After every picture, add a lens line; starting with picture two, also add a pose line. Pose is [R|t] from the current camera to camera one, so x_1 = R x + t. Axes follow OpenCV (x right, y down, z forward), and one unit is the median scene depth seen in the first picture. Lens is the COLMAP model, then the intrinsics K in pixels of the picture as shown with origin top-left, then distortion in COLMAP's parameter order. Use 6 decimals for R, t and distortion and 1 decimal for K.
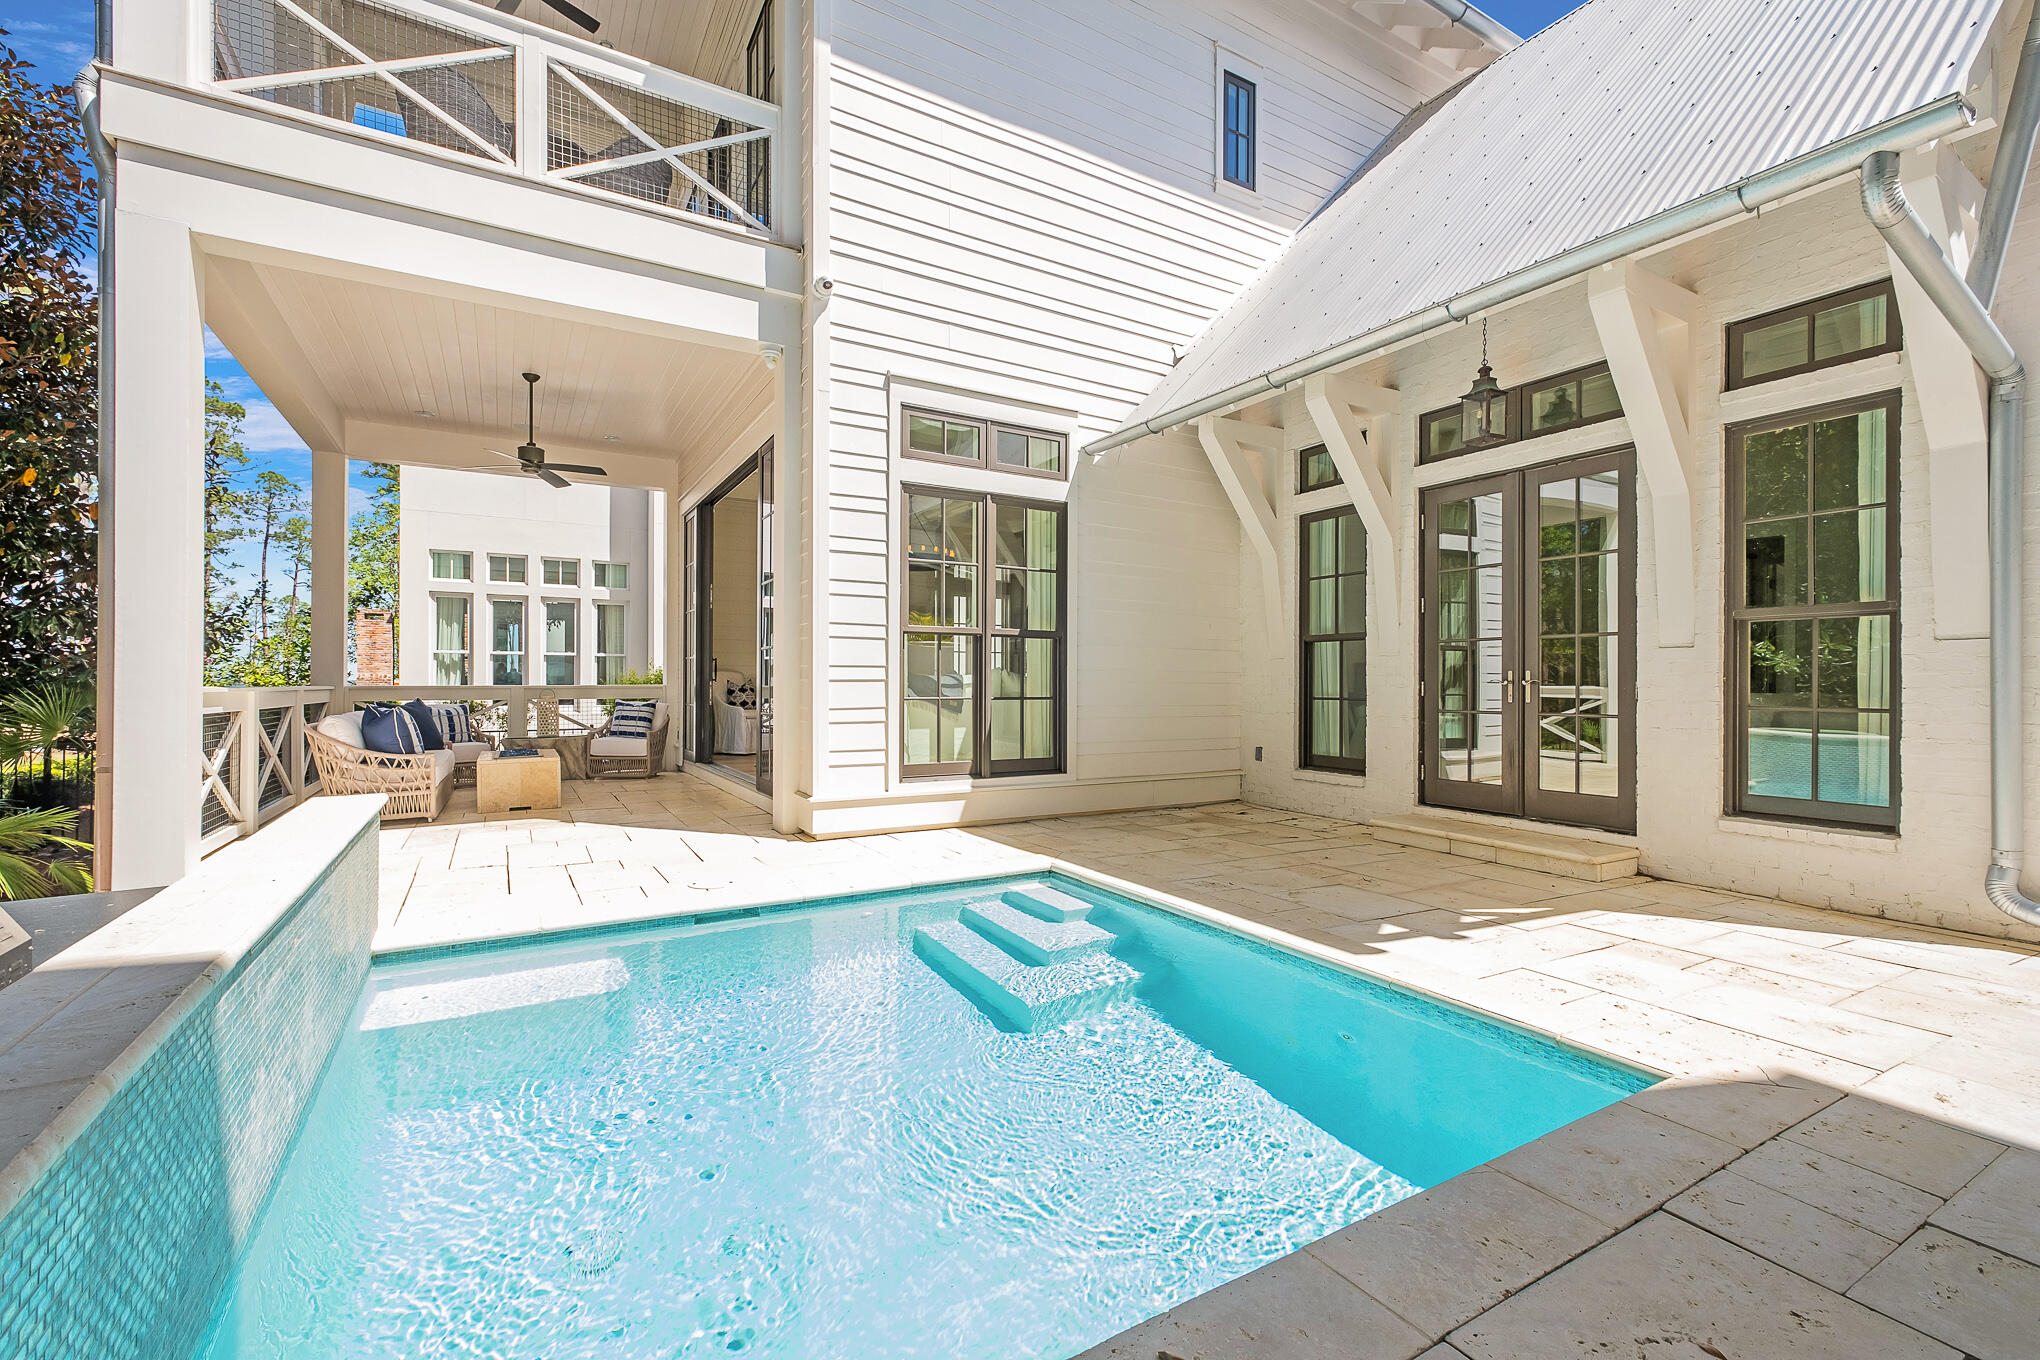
lens RADIAL K [[879.9, 0, 1003.8], [0, 879.9, 678.4], [0, 0, 1]] dist [0.010083, 0.000212]
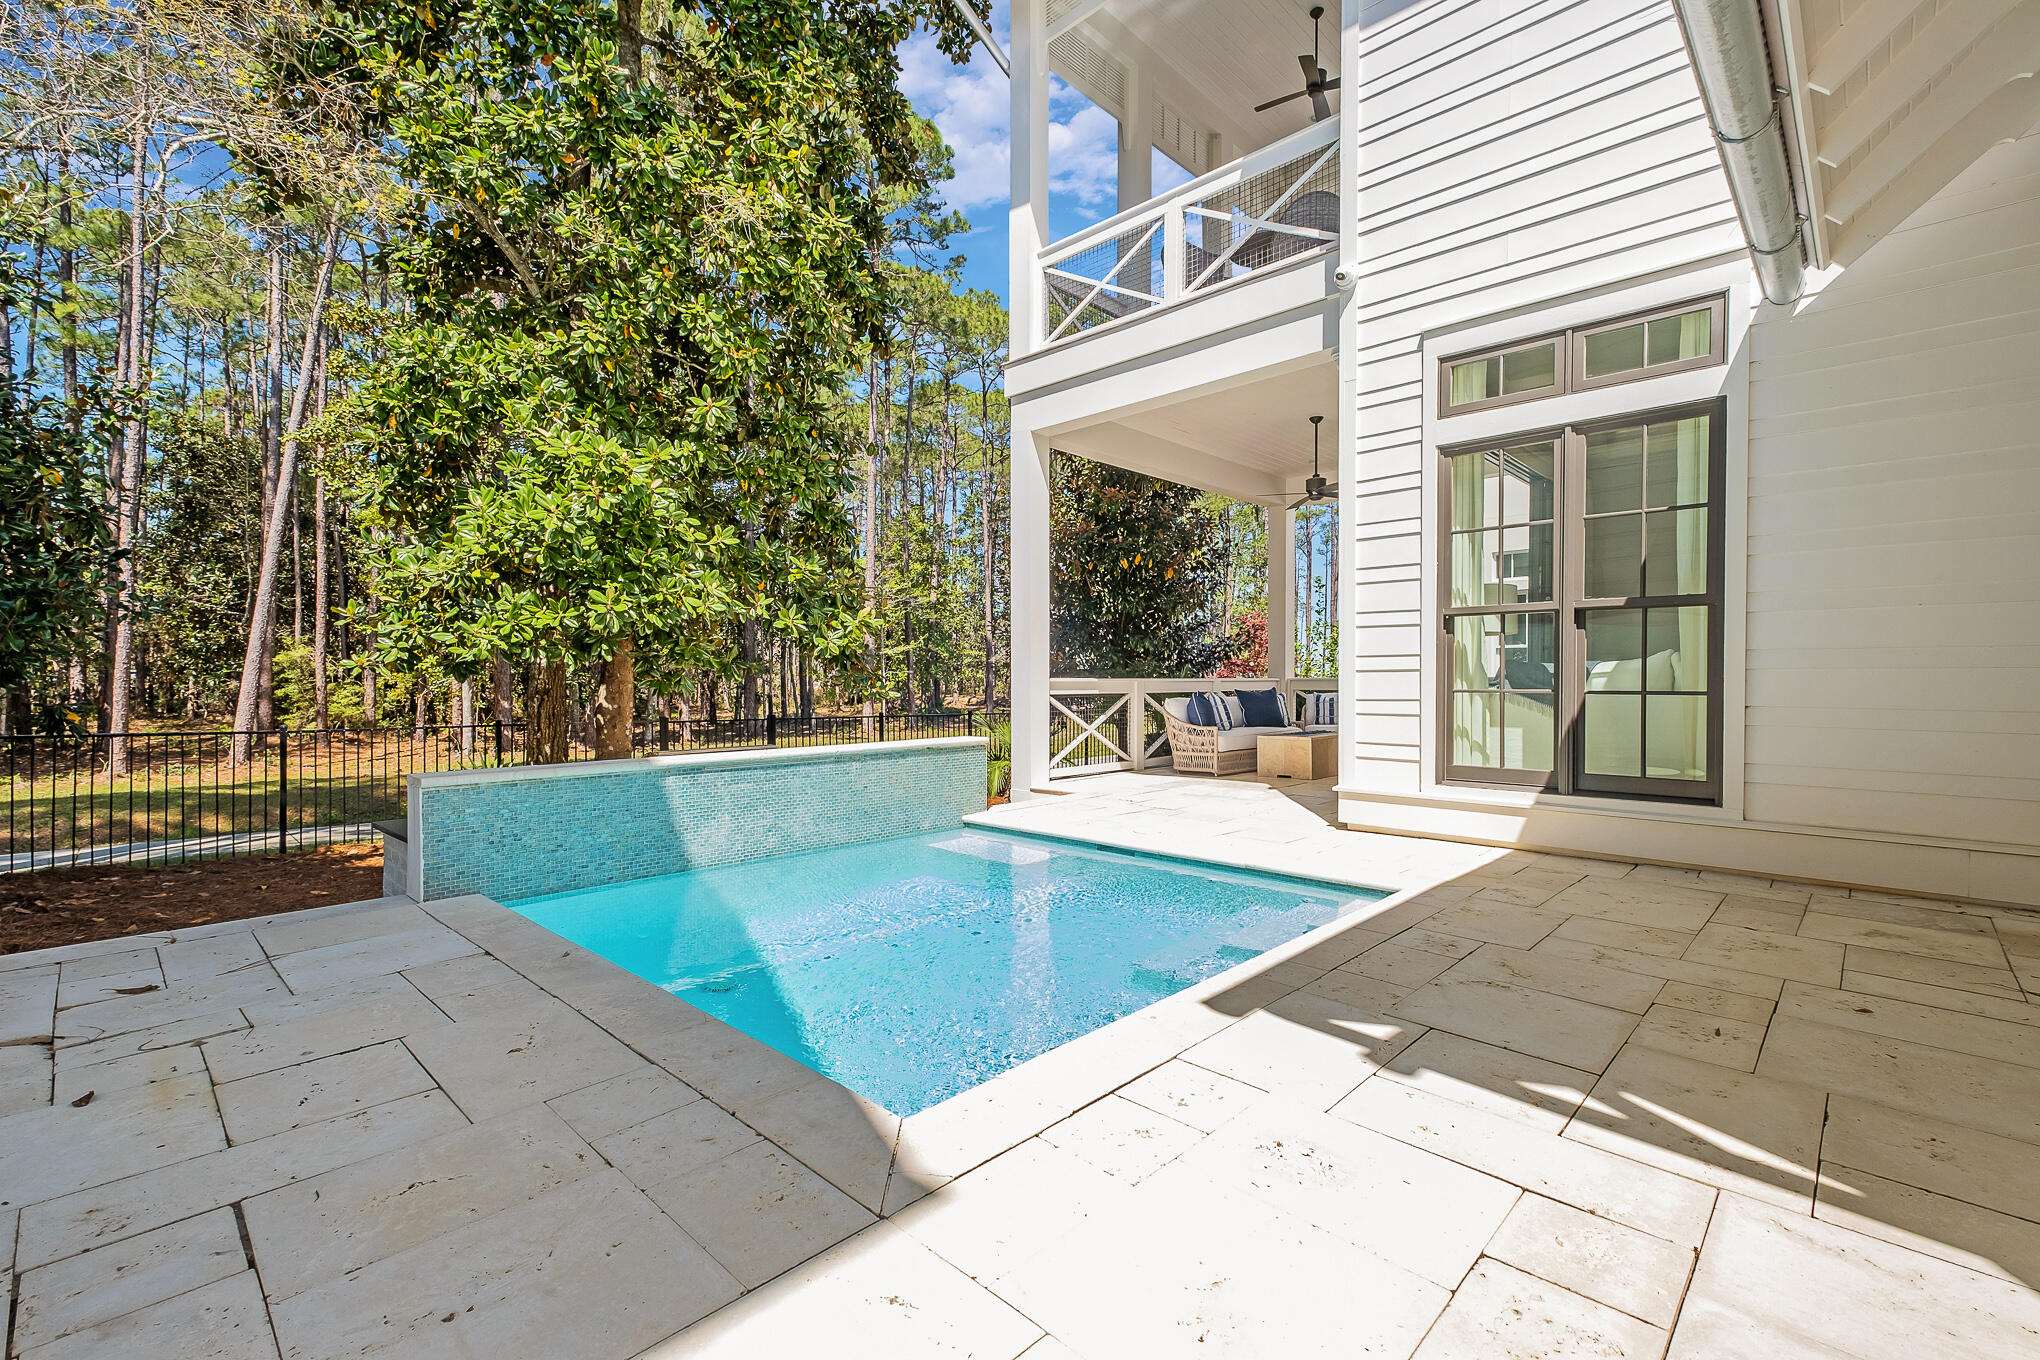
lens RADIAL K [[879.9, 0, 1003.8], [0, 879.9, 678.4], [0, 0, 1]] dist [0.010083, 0.000212]
pose [[0.269764, -0.001944, -0.962925, 0.621437], [0.008037, 0.999968, 0.000233, 0.007250], [0.962893, -0.007801, 0.269771, 0.333696]]
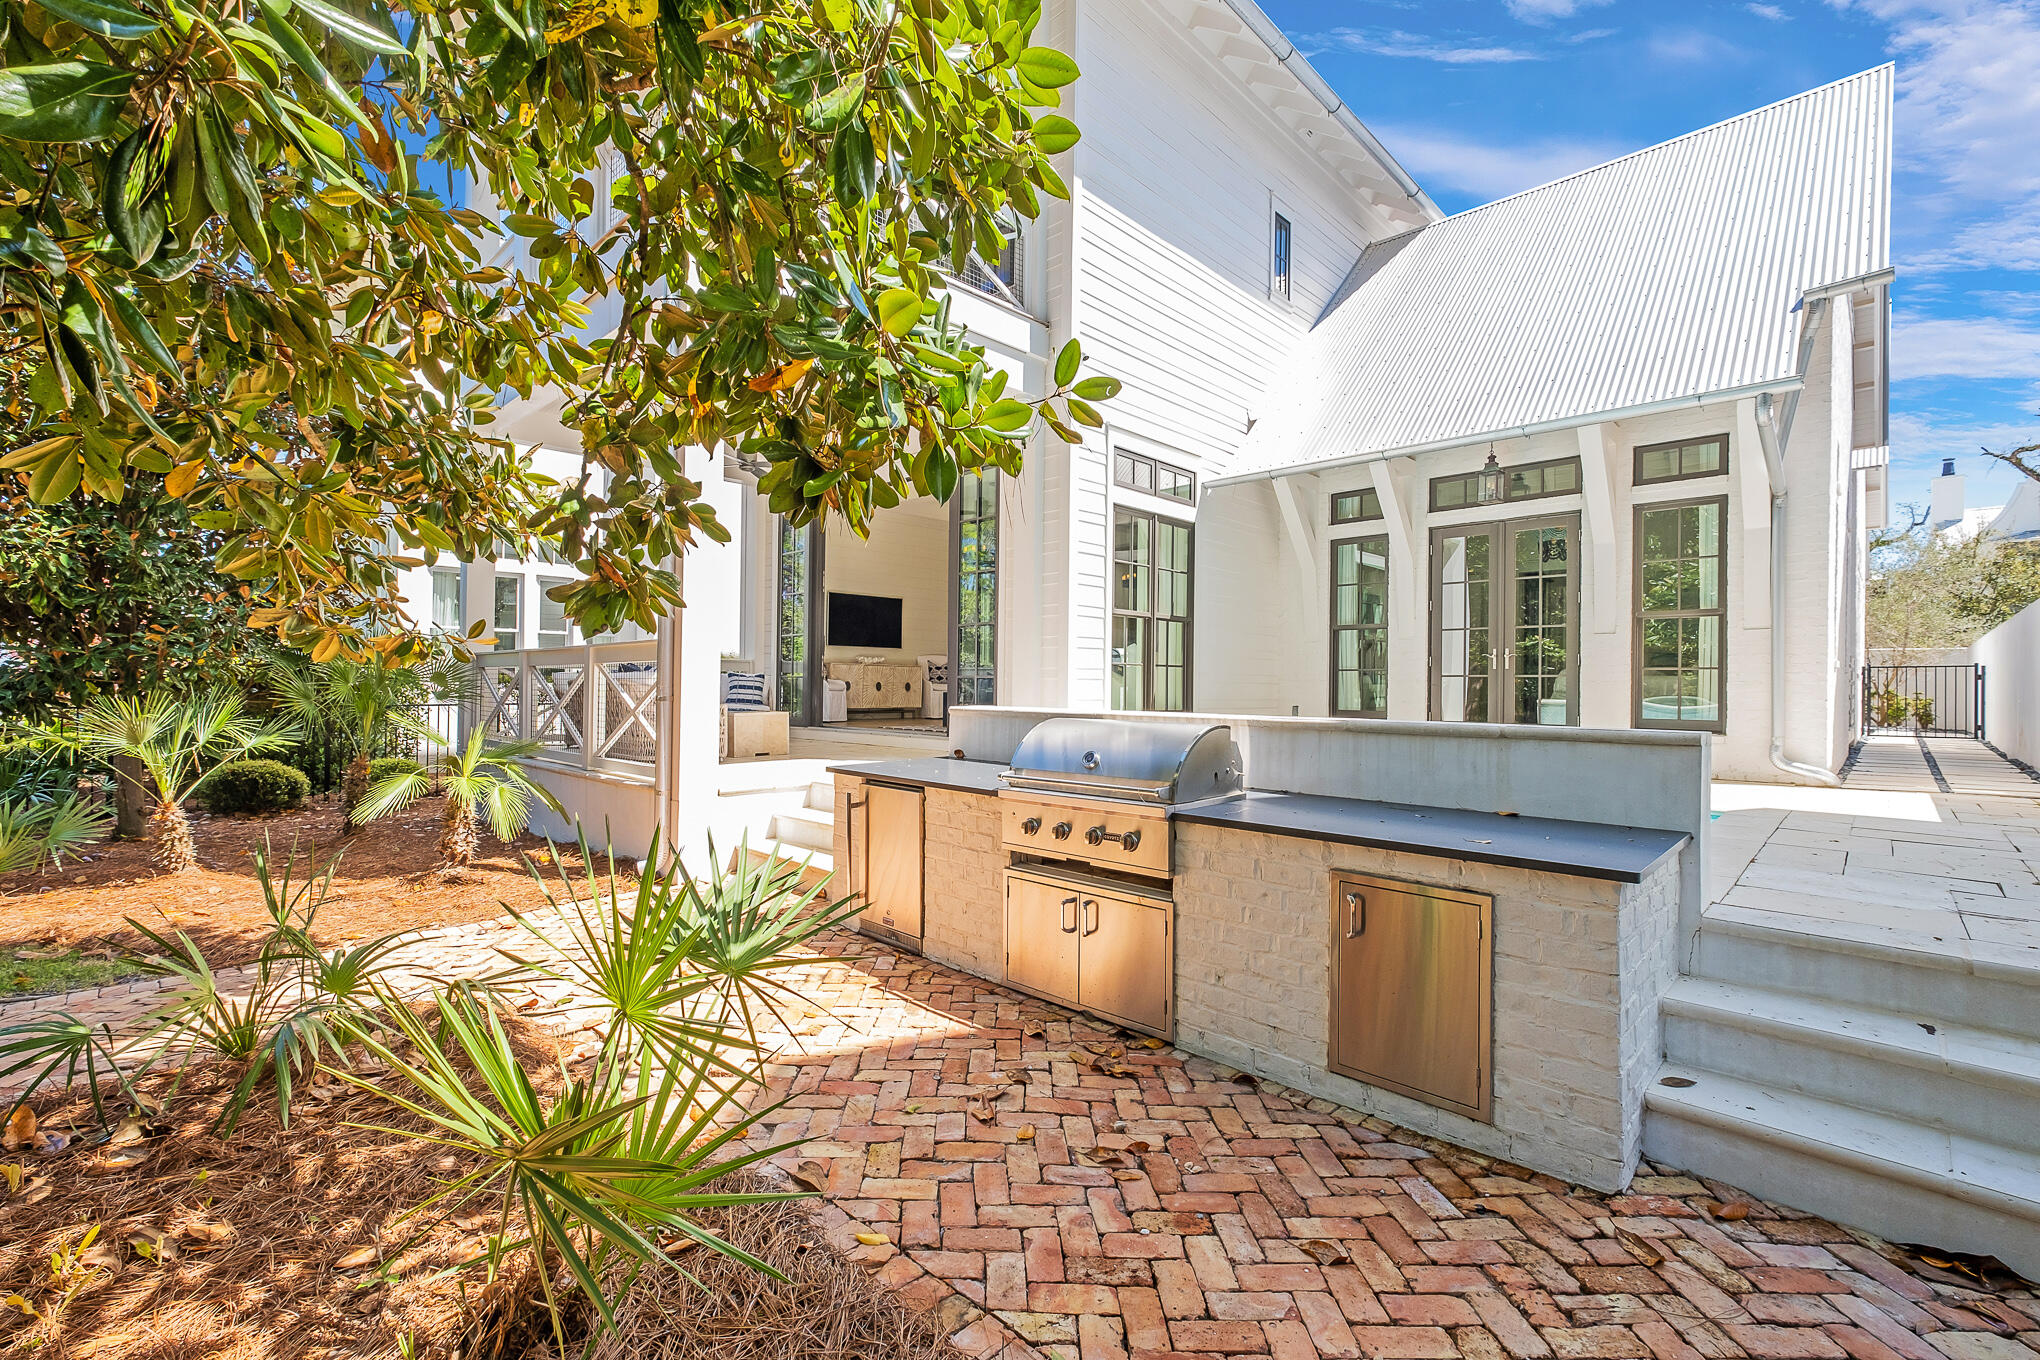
lens RADIAL K [[879.9, 0, 1003.8], [0, 879.9, 678.4], [0, 0, 1]] dist [0.010083, 0.000212]
pose [[0.967421, 0.009119, 0.253009, -0.617706], [-0.009872, 0.999950, 0.001709, 0.046889], [-0.252980, -0.004151, 0.967462, -0.275043]]
